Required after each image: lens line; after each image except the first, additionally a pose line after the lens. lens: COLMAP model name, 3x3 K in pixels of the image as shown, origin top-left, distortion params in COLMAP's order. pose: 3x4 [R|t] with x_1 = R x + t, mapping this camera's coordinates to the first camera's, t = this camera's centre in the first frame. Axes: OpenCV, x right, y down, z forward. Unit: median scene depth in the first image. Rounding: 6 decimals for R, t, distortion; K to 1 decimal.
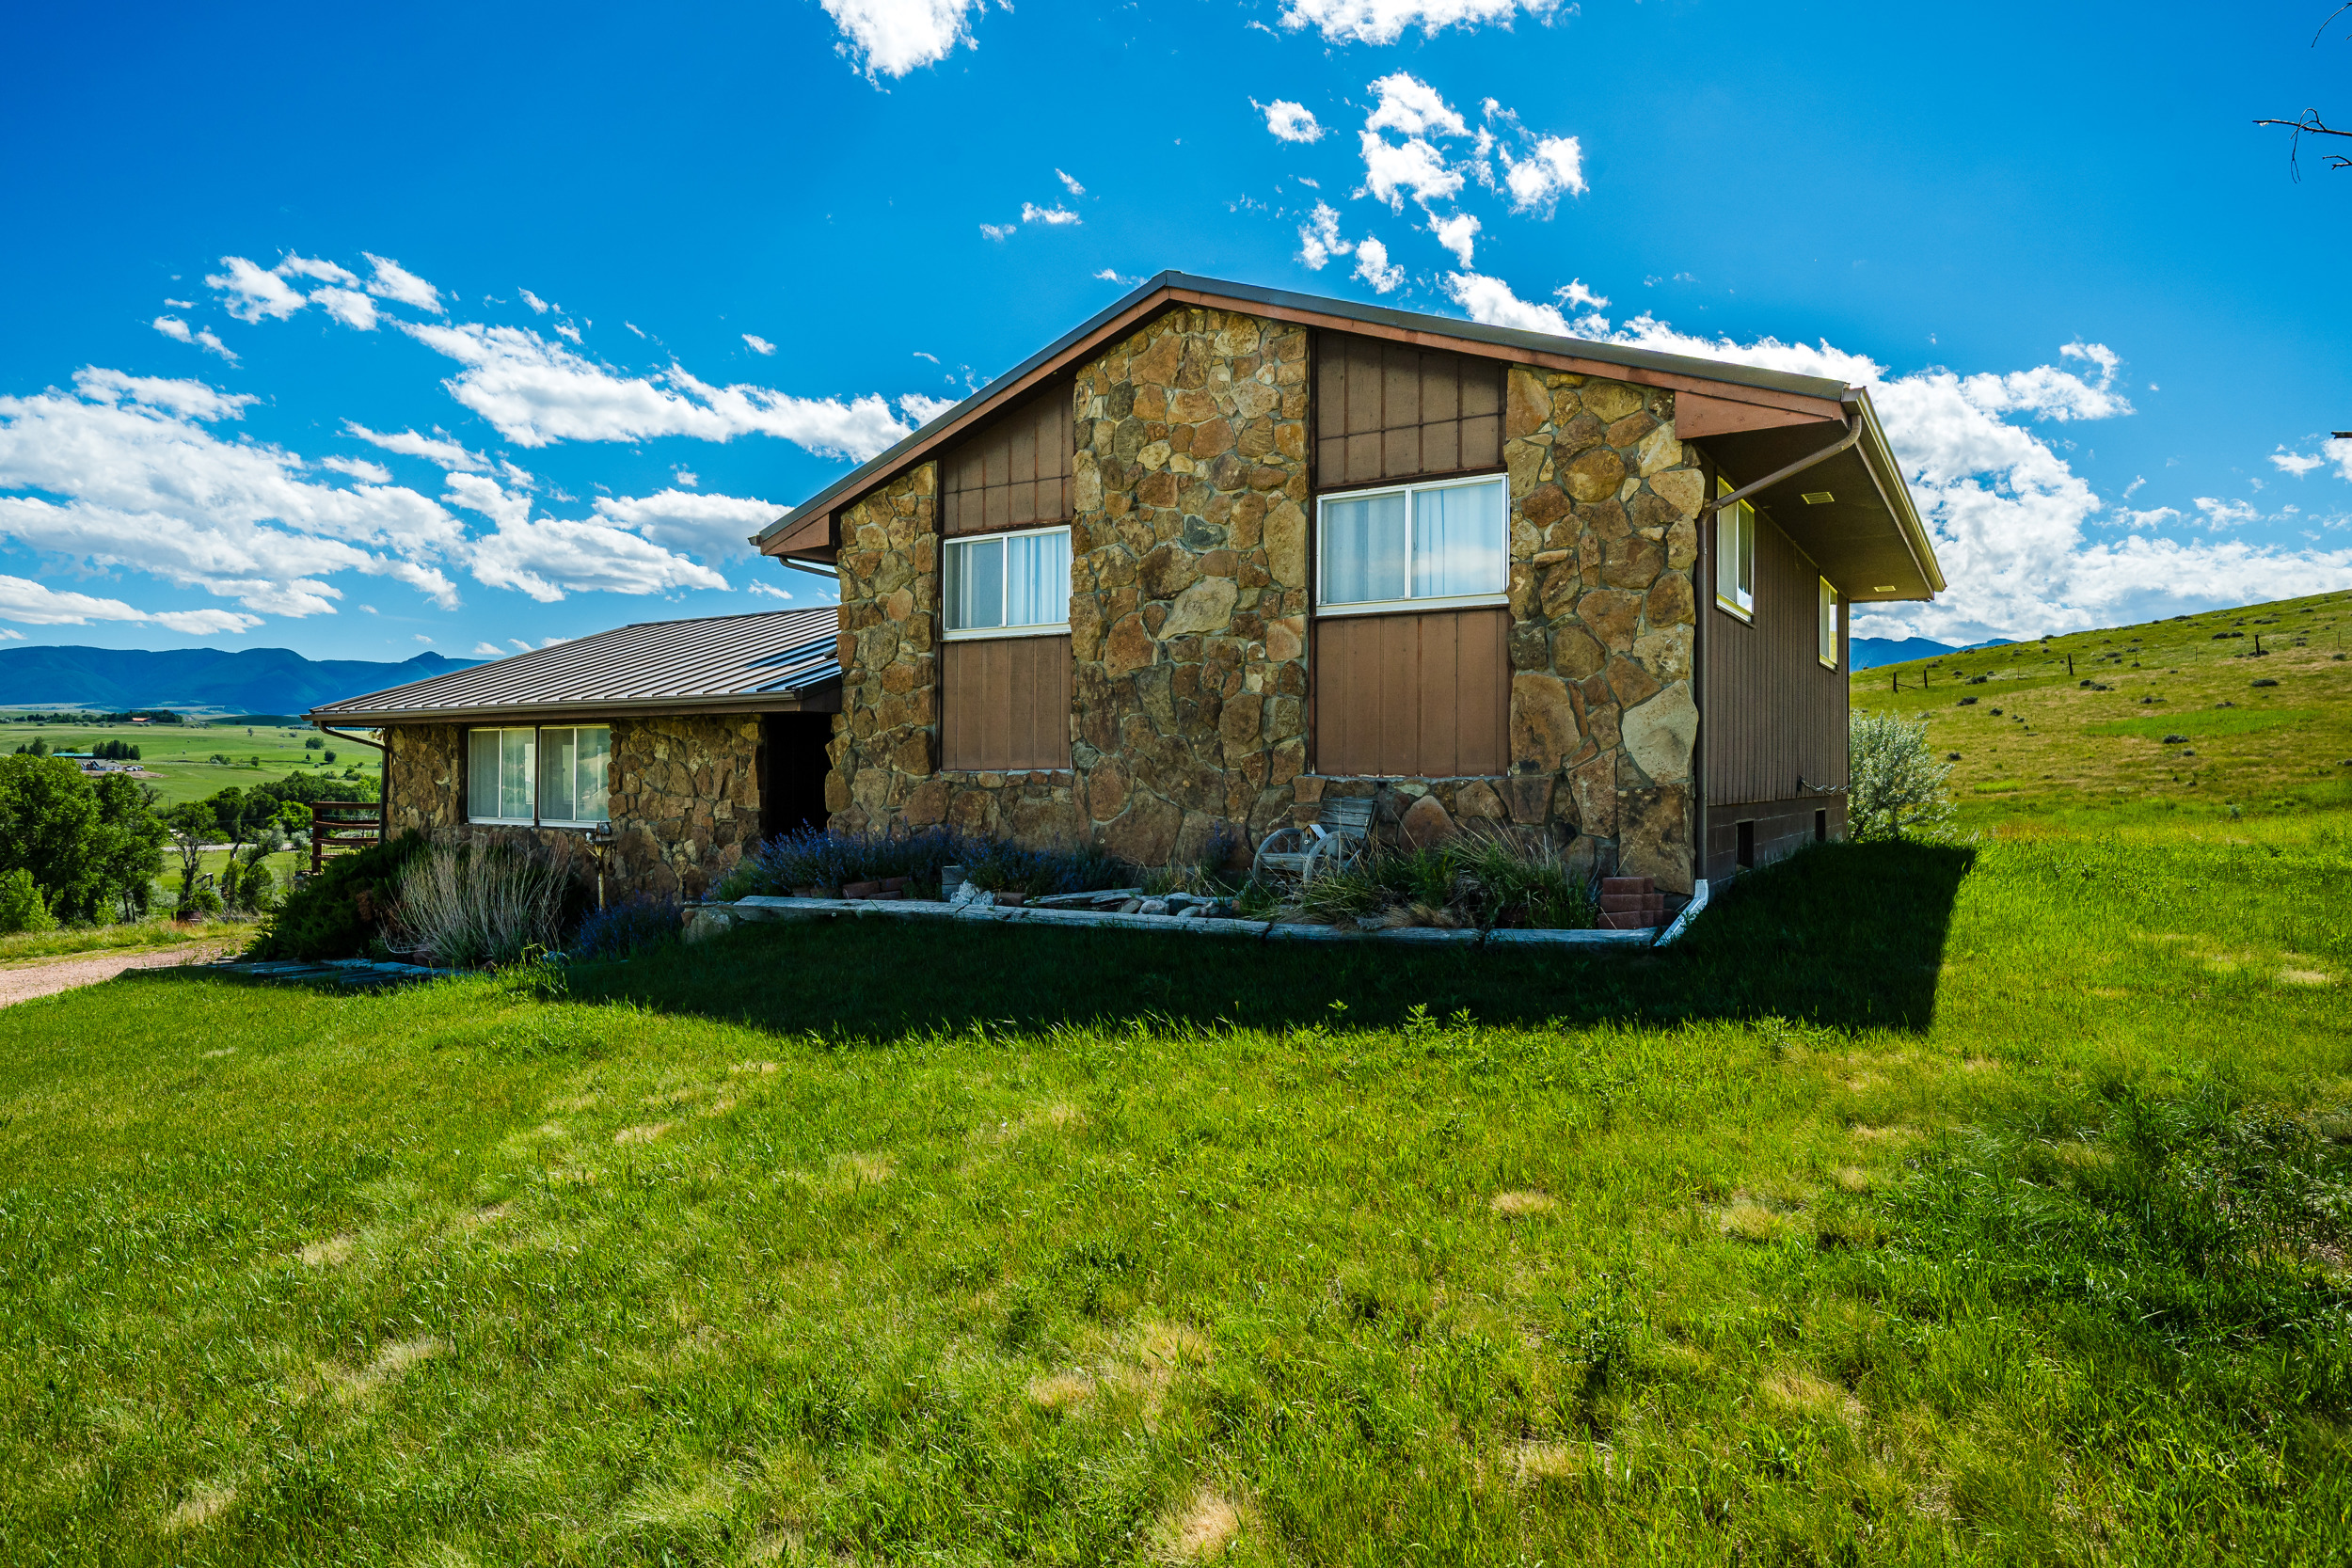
lens RADIAL K [[1347.8, 0, 1171.3], [0, 1347.8, 775.7], [0, 0, 1]] dist [-0.004594, 0.001896]
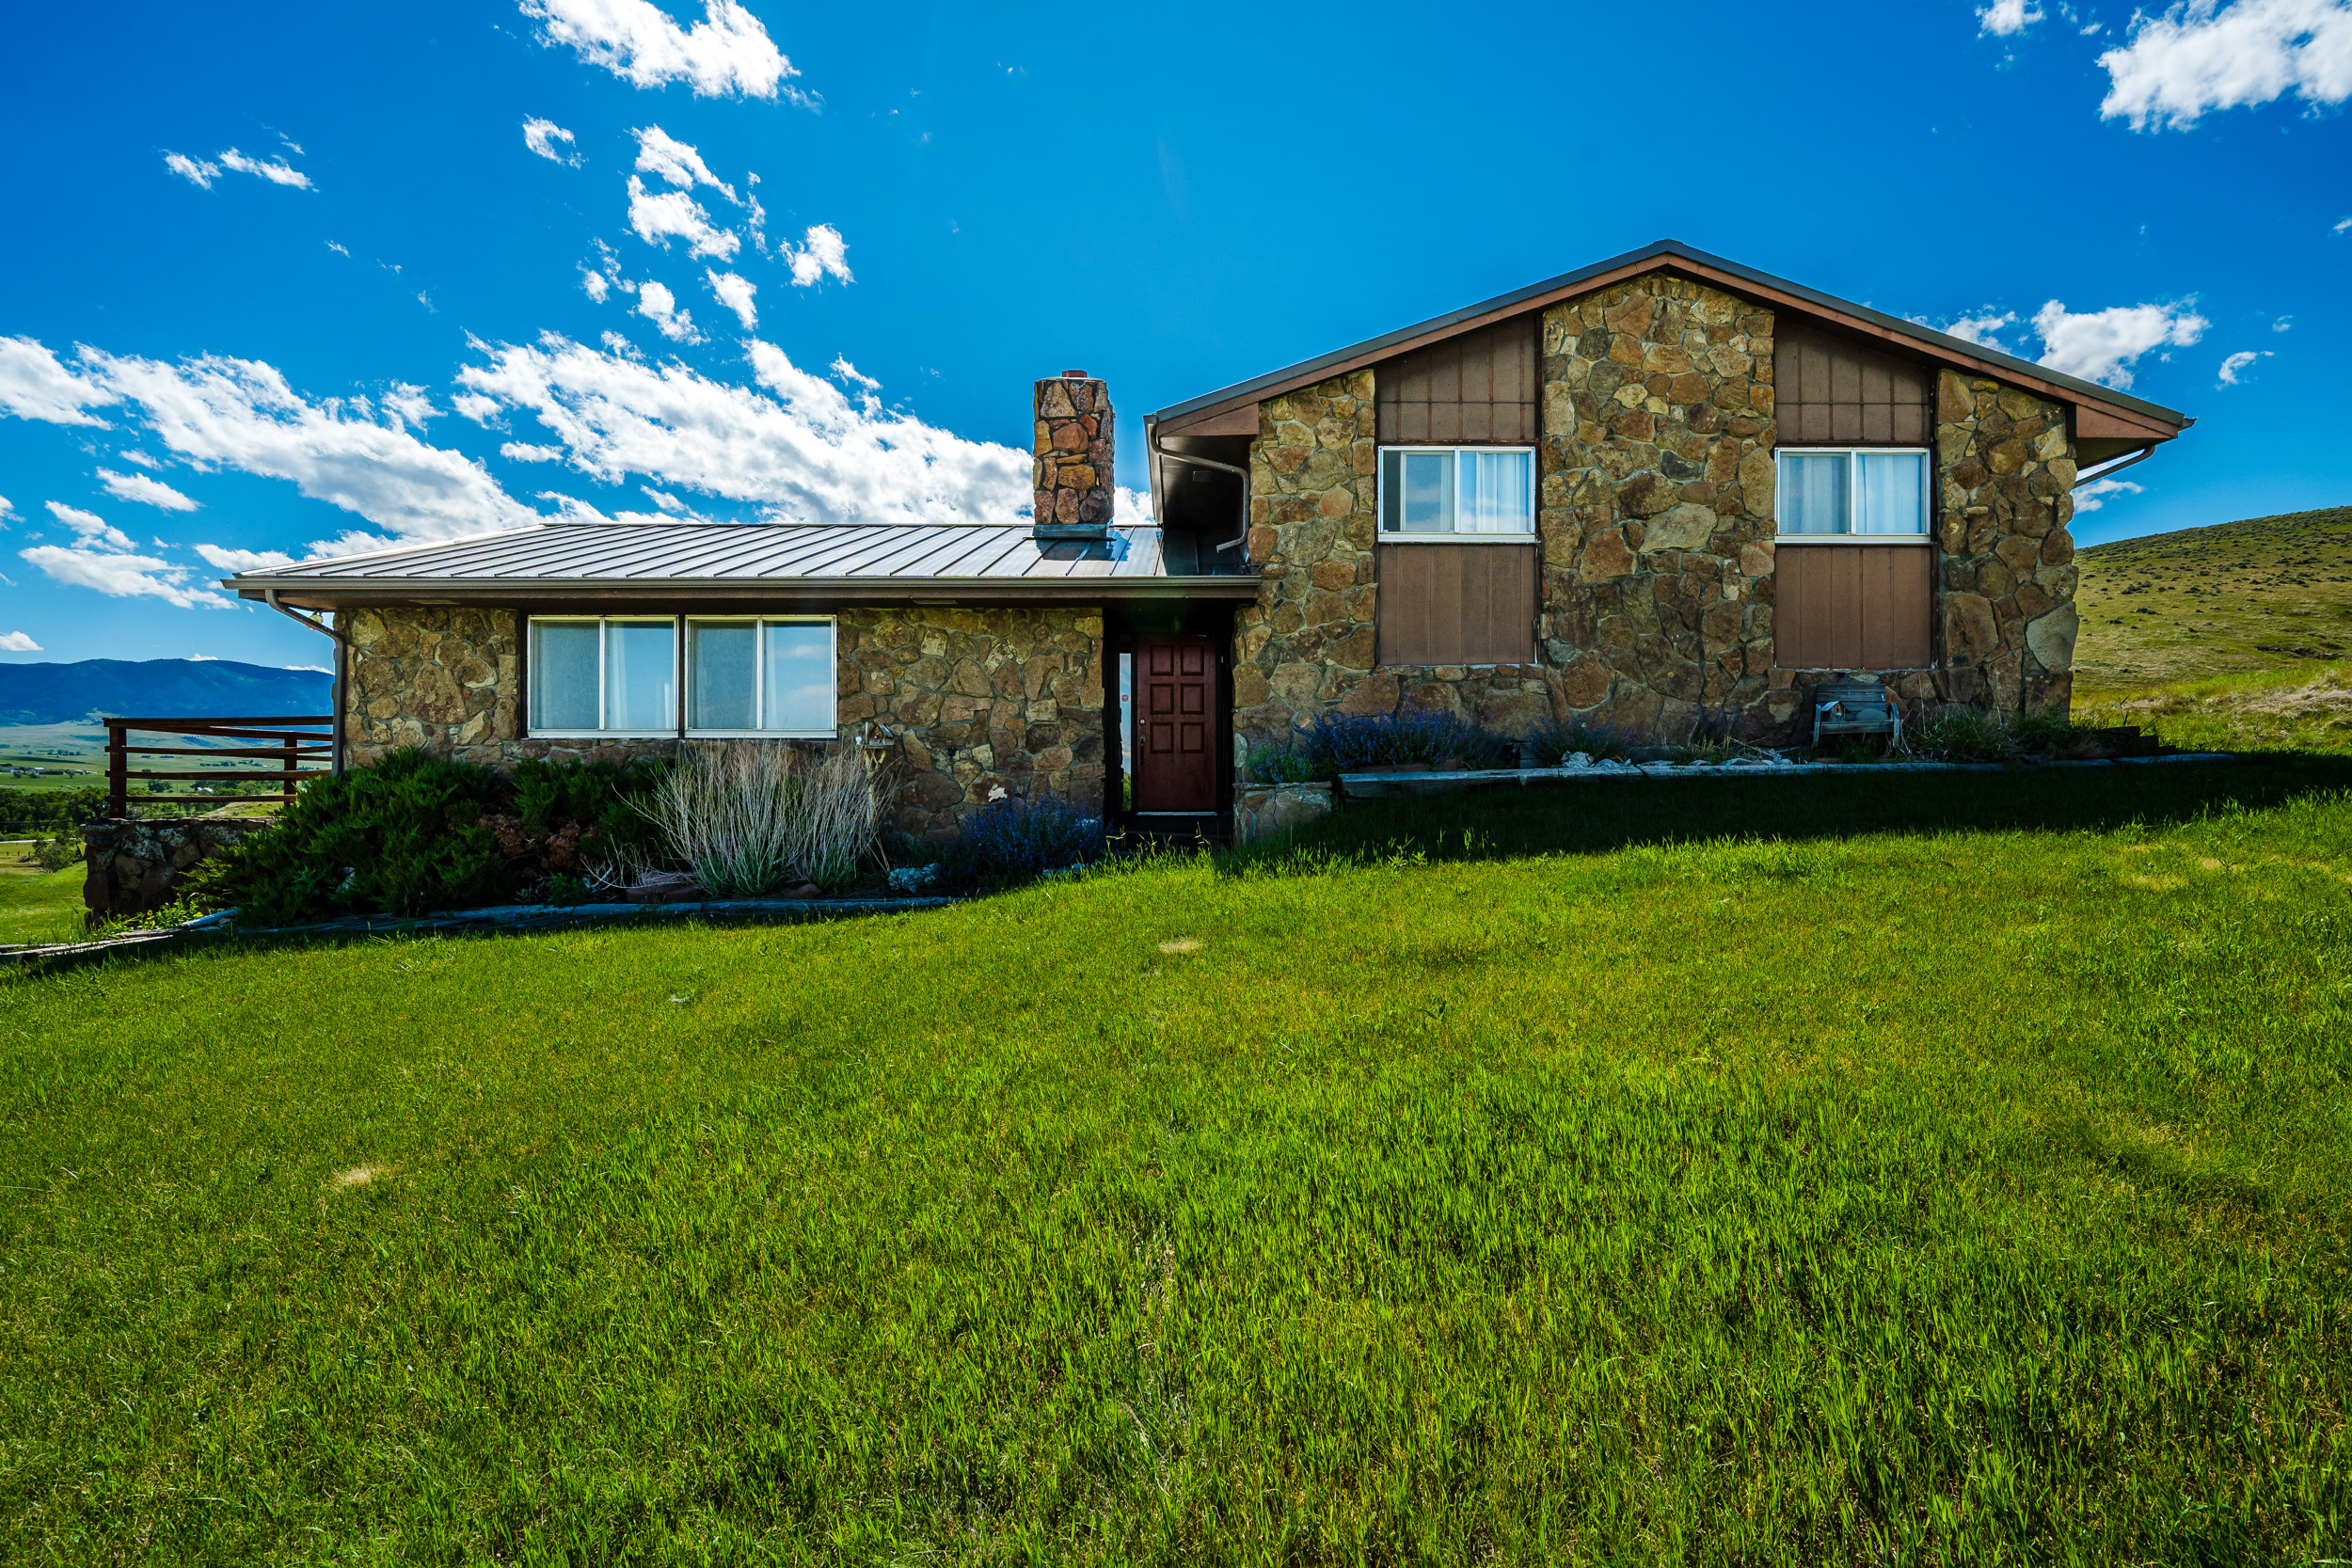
lens RADIAL K [[1134.2, 0, 1176.6], [0, 1134.2, 787.8], [0, 0, 1]] dist [-0.003226, -0.000297]
pose [[0.837844, -0.007117, 0.545863, -0.888915], [0.004158, 0.999969, 0.006656, 0.095935], [-0.545894, -0.003307, 0.837848, 0.390884]]
